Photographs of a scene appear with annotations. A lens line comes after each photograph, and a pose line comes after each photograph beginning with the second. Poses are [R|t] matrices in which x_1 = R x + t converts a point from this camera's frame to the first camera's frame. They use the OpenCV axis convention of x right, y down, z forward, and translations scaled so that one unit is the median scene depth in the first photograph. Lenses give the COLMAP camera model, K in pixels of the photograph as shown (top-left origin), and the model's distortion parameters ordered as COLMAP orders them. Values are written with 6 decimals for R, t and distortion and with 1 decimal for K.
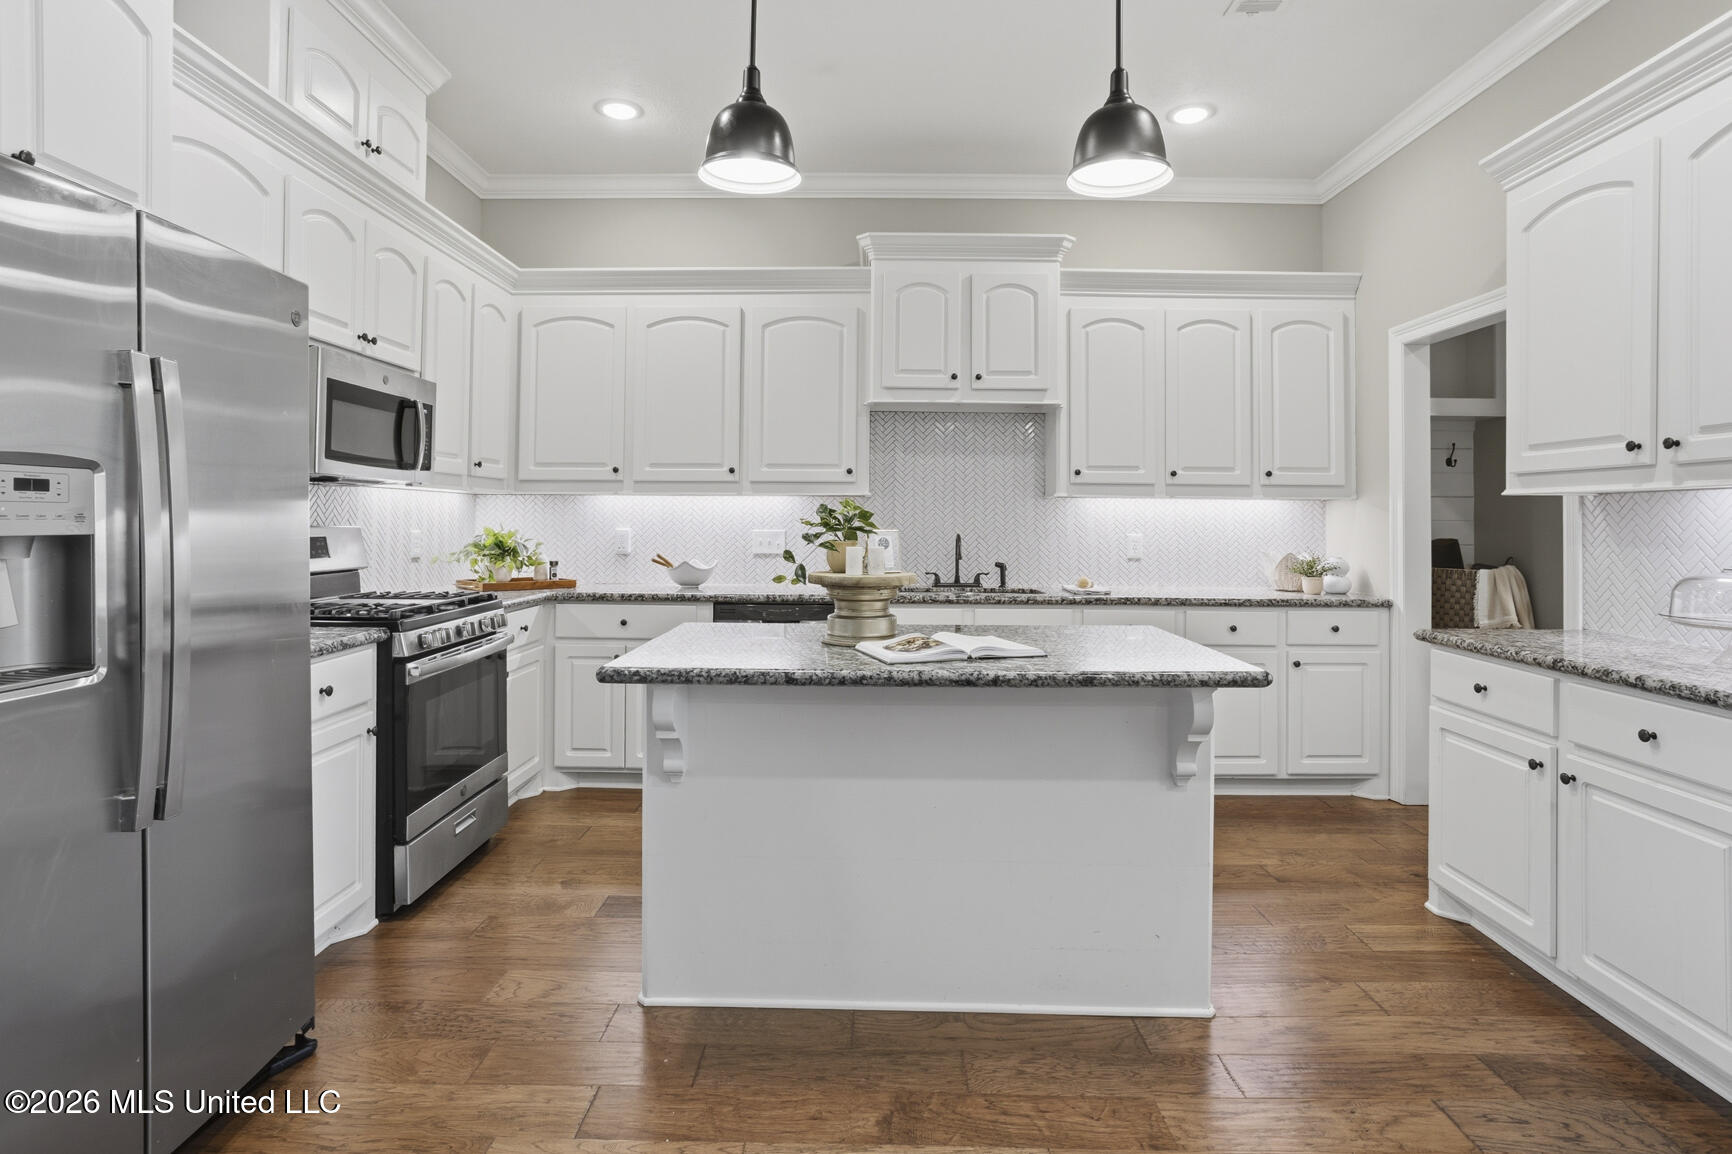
lens RADIAL K [[879.8, 0, 862.9], [0, 879.8, 520.4], [0, 0, 1]] dist [-0.044671, 0.033108]
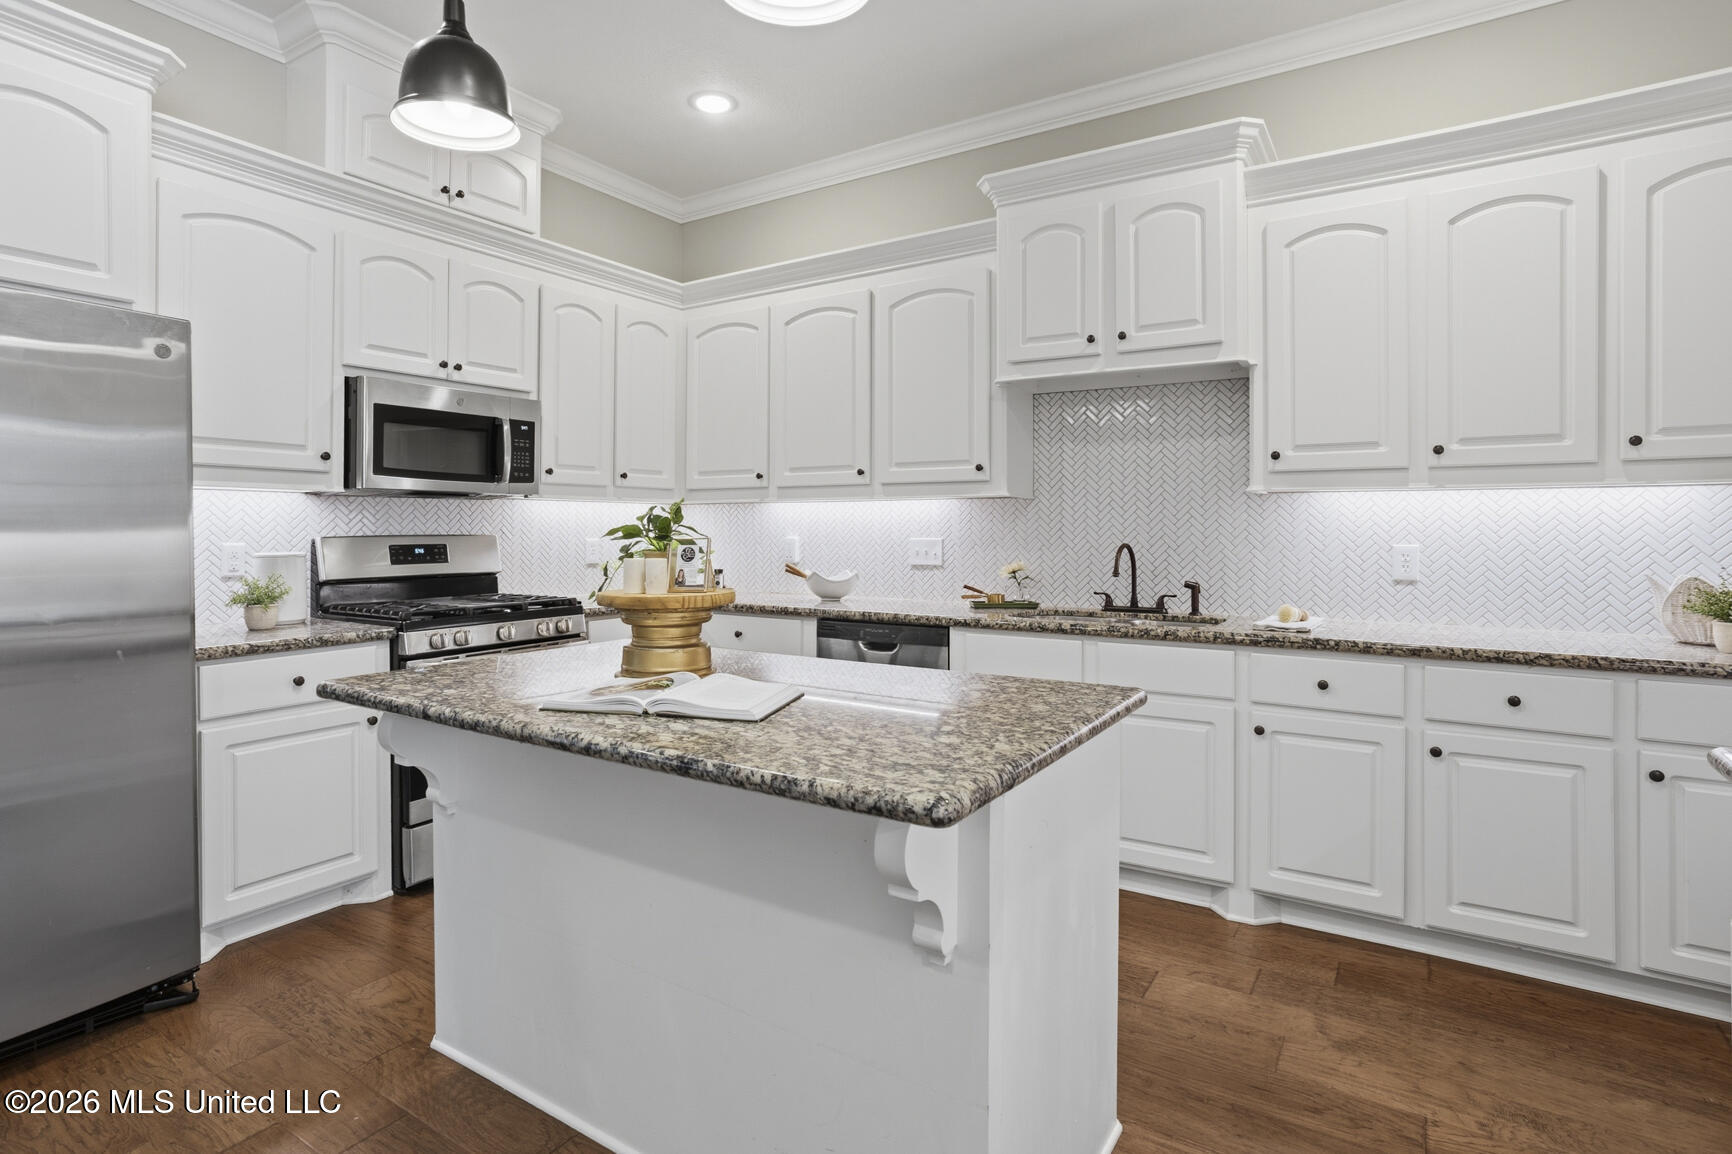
lens RADIAL K [[877.0, 0, 867.0], [0, 877.0, 534.3], [0, 0, 1]] dist [-0.048584, 0.031857]
pose [[0.850295, -0.002847, -0.526299, 0.331710], [0.005990, 0.999973, 0.004267, 0.003270], [0.526273, -0.006781, 0.850289, 0.240898]]
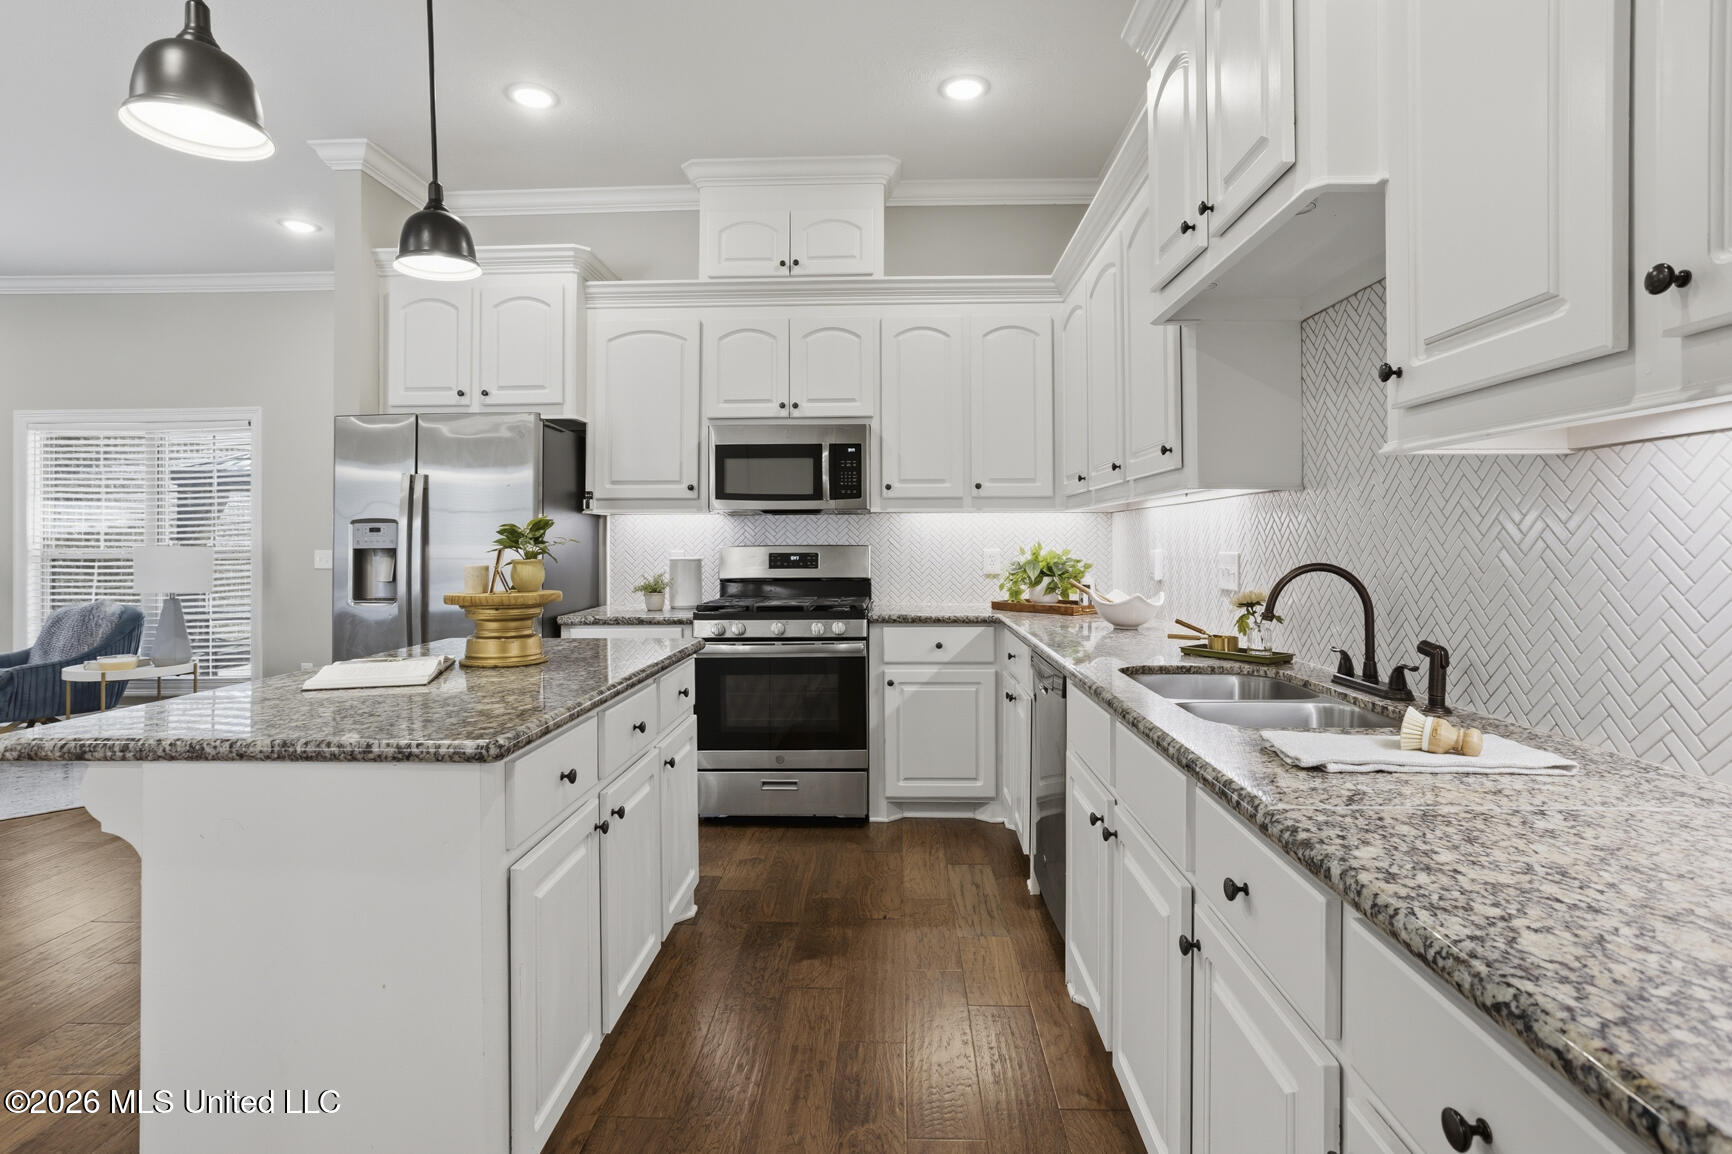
lens RADIAL K [[877.0, 0, 867.0], [0, 877.0, 534.3], [0, 0, 1]] dist [-0.048584, 0.031857]
pose [[-0.023289, -0.014031, -0.999630, 0.556624], [0.005059, 0.999887, -0.014152, 0.006859], [0.999716, -0.005386, -0.023215, 0.822191]]
